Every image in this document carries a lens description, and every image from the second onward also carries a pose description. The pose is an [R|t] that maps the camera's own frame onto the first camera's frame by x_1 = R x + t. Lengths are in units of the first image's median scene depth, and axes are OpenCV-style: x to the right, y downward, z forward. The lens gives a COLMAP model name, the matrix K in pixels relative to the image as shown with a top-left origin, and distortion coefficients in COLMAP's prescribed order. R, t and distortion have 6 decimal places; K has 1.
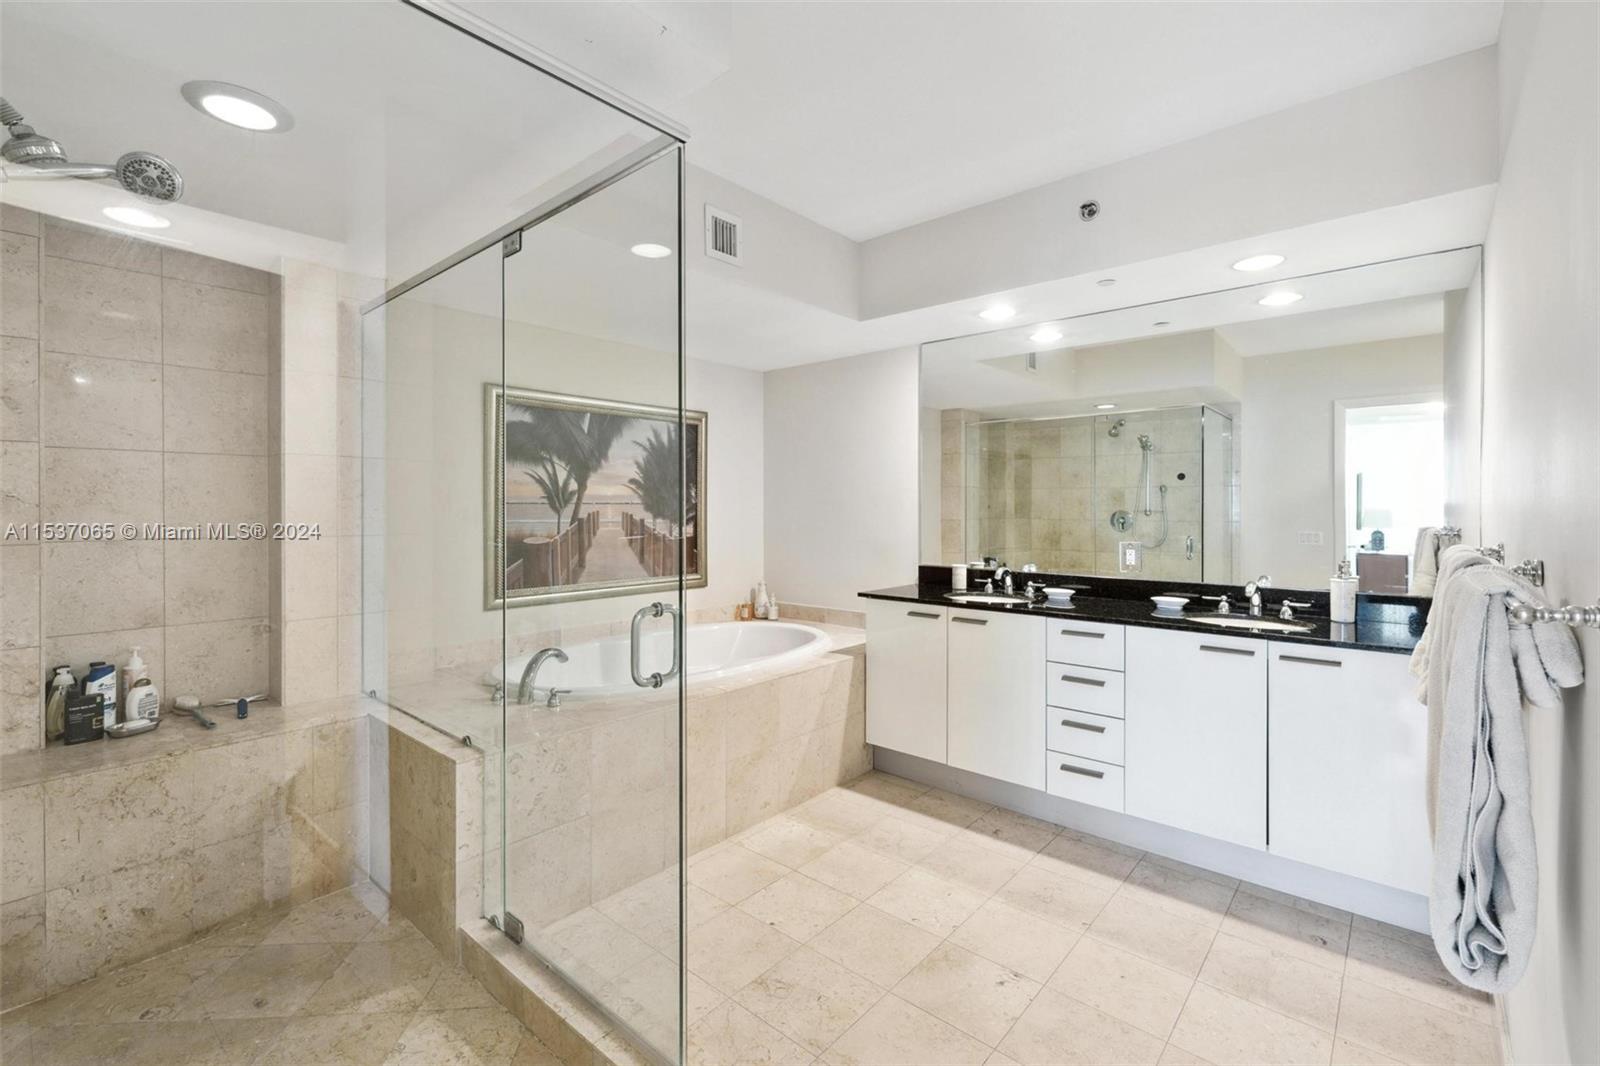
lens RADIAL K [[695.4, 0, 793.7], [0, 695.4, 518.0], [0, 0, 1]] dist [0.002546, 0.000177]
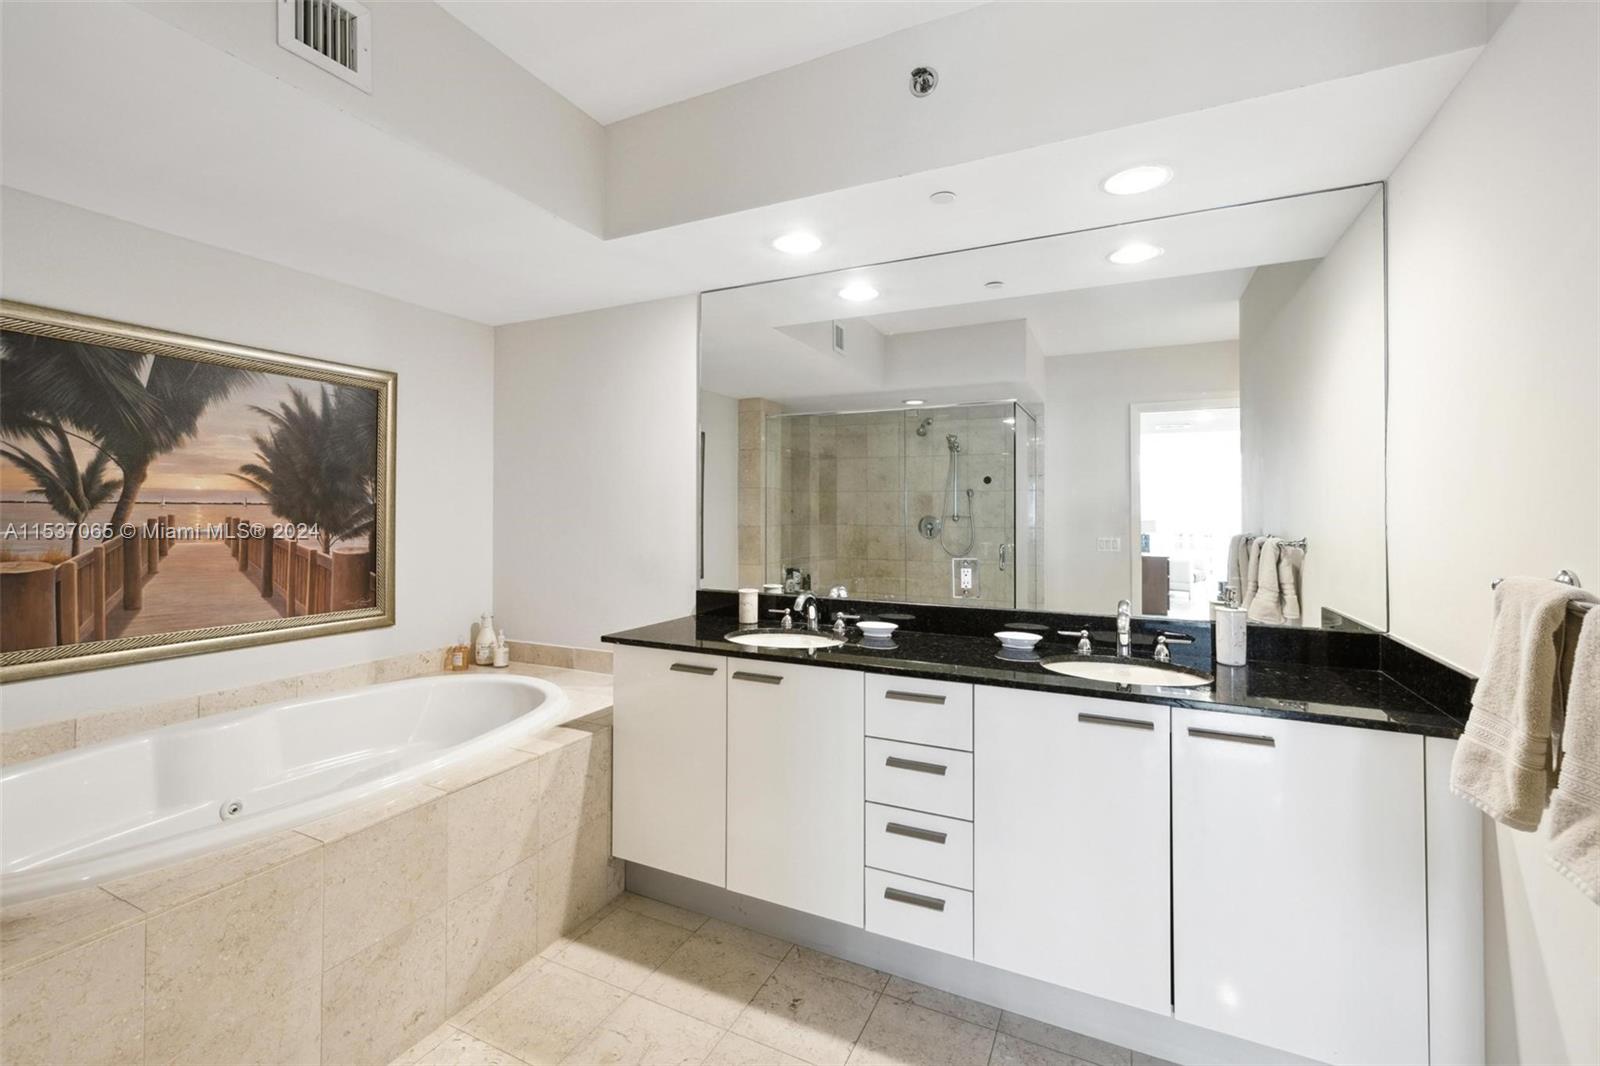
lens RADIAL K [[695.4, 0, 793.7], [0, 695.4, 518.0], [0, 0, 1]] dist [0.002546, 0.000177]
pose [[0.963439, 0.001255, 0.267925, 0.085121], [0.000441, 0.999980, -0.006268, -0.003969], [-0.267927, 0.006157, 0.963420, 0.271181]]
